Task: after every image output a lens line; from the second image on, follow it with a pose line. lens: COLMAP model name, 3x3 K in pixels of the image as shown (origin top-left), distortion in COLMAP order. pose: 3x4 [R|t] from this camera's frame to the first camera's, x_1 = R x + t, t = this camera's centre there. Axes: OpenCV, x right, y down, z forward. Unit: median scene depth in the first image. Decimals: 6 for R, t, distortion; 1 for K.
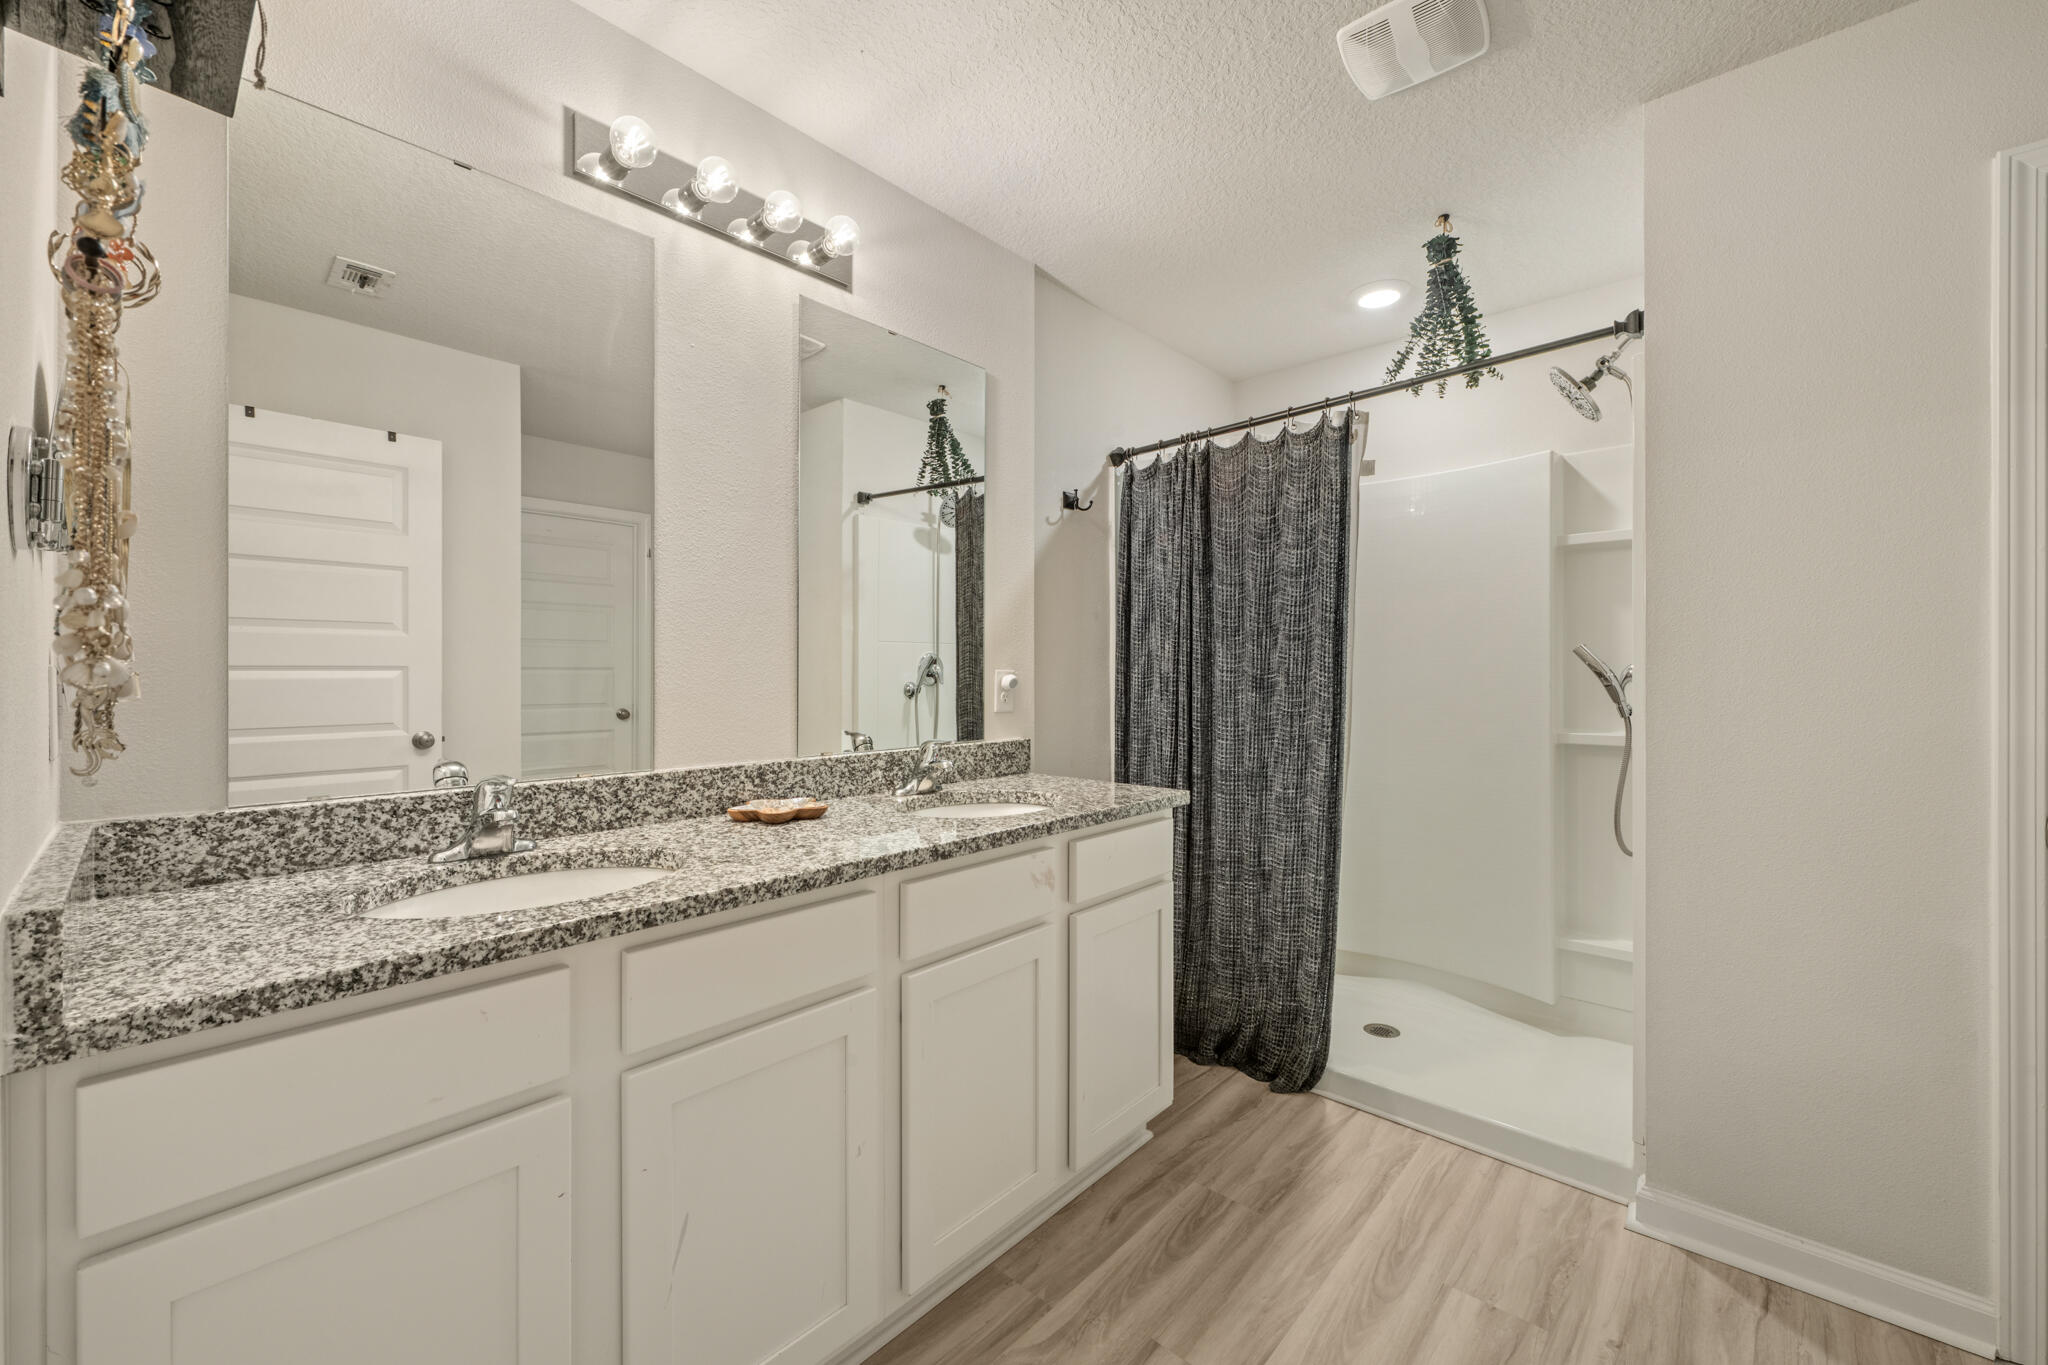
lens RADIAL K [[804.0, 0, 1032.0], [0, 804.0, 671.5], [0, 0, 1]] dist [0.001311, -0.000464]
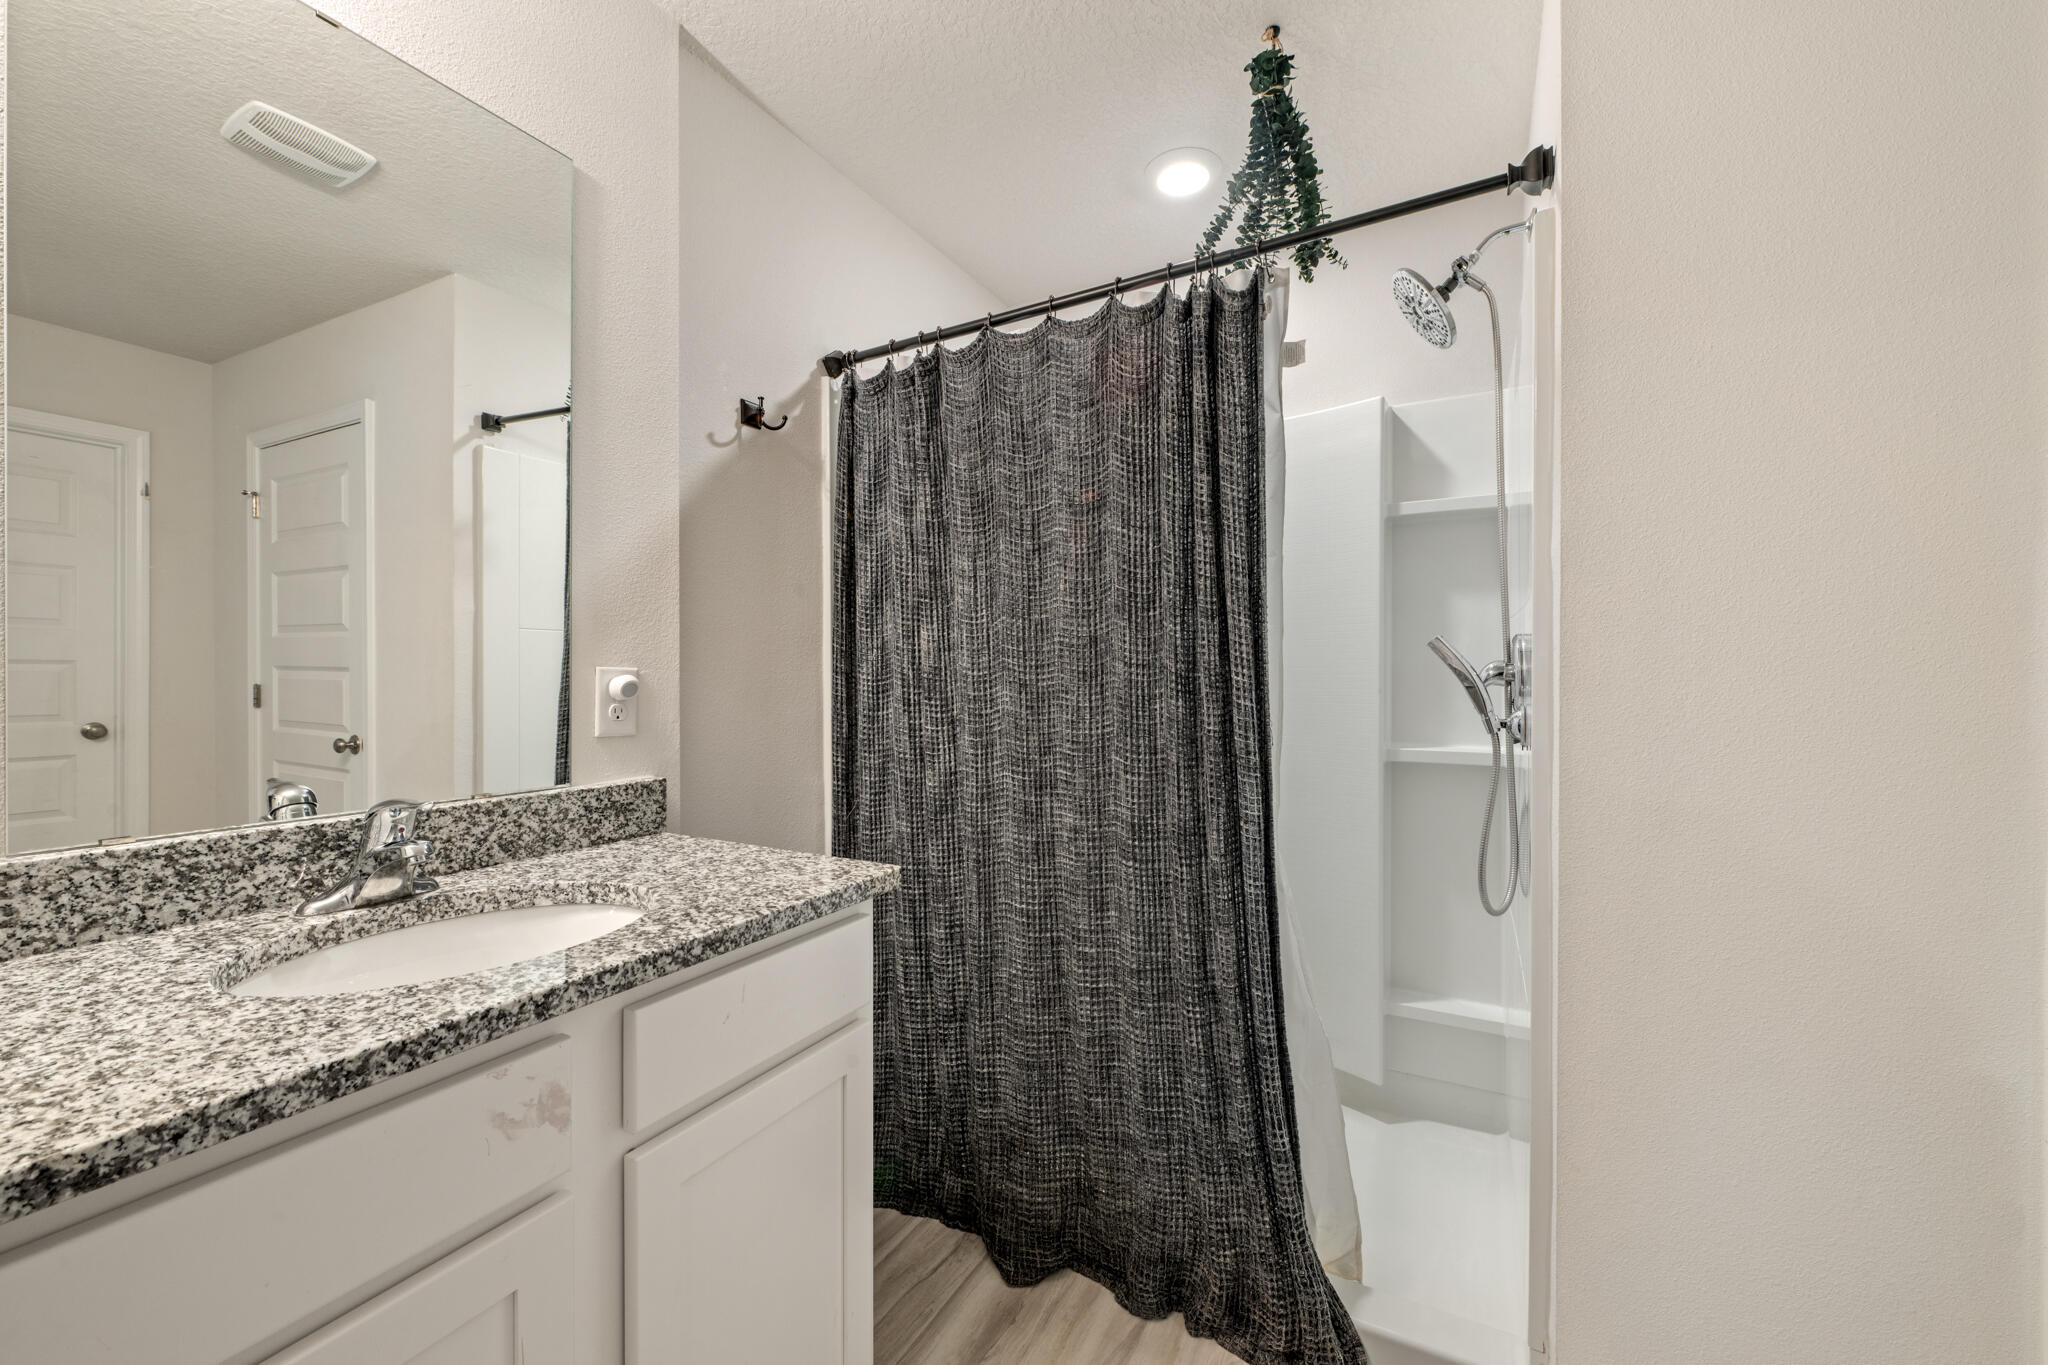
lens RADIAL K [[804.2, 0, 1032.1], [0, 804.2, 678.0], [0, 0, 1]] dist [0.000816, -0.001077]
pose [[0.971097, 0.000586, 0.238685, 0.142735], [-0.002075, 0.999980, 0.005986, 0.001997], [-0.238676, -0.006308, 0.971079, 0.373873]]
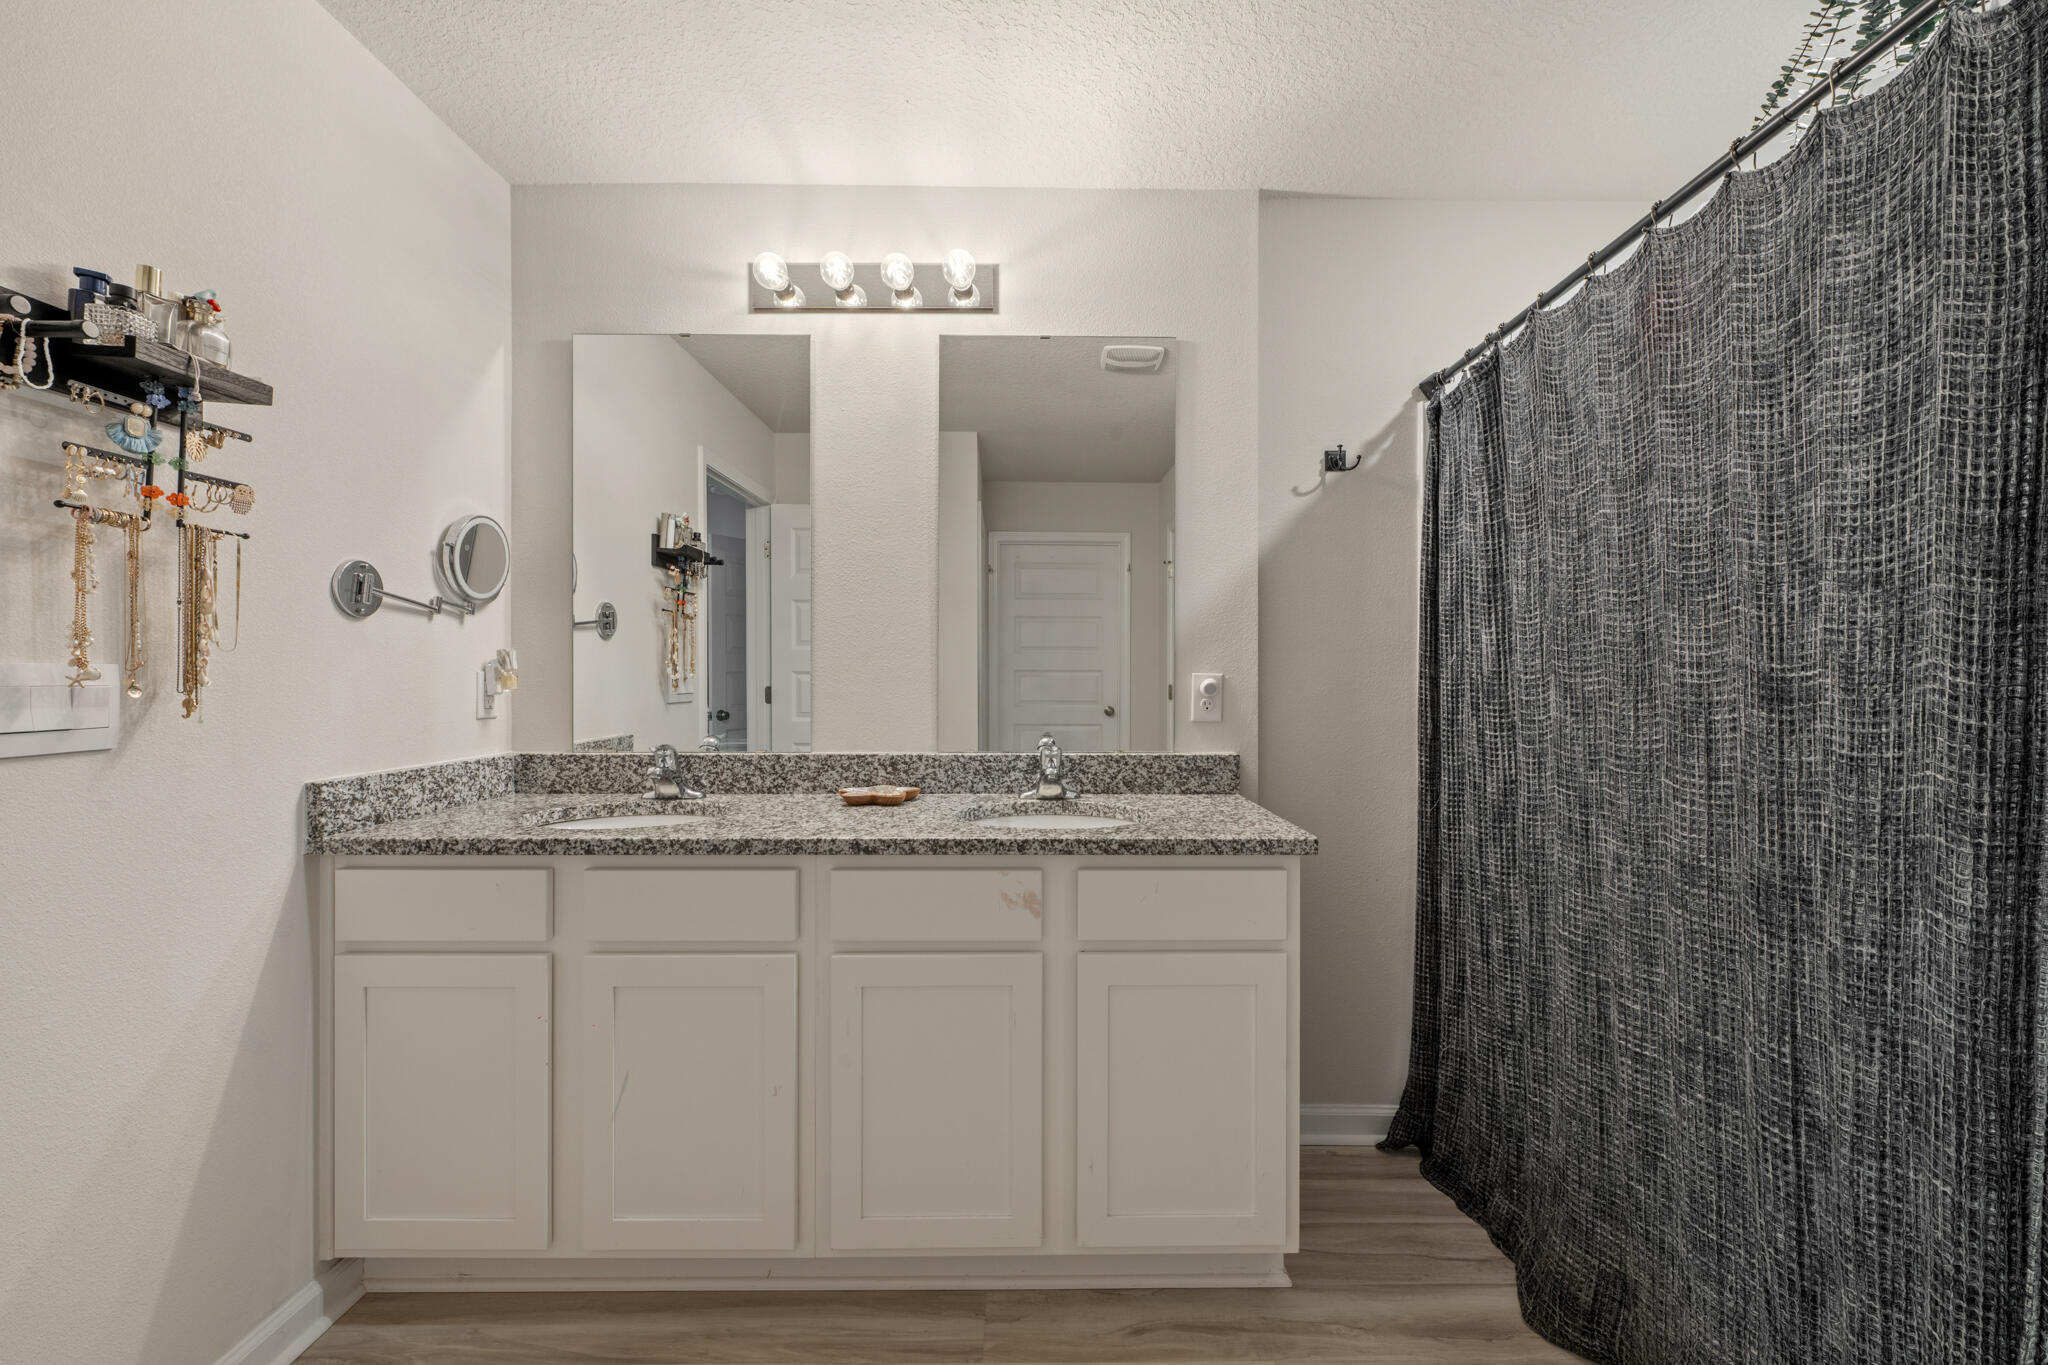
lens RADIAL K [[804.2, 0, 1032.1], [0, 804.2, 678.0], [0, 0, 1]] dist [0.000816, -0.001077]
pose [[0.678985, 0.002417, -0.734148, 0.539272], [-0.001262, 0.999997, 0.002125, 0.001720], [0.734151, -0.000516, 0.678986, 0.302471]]
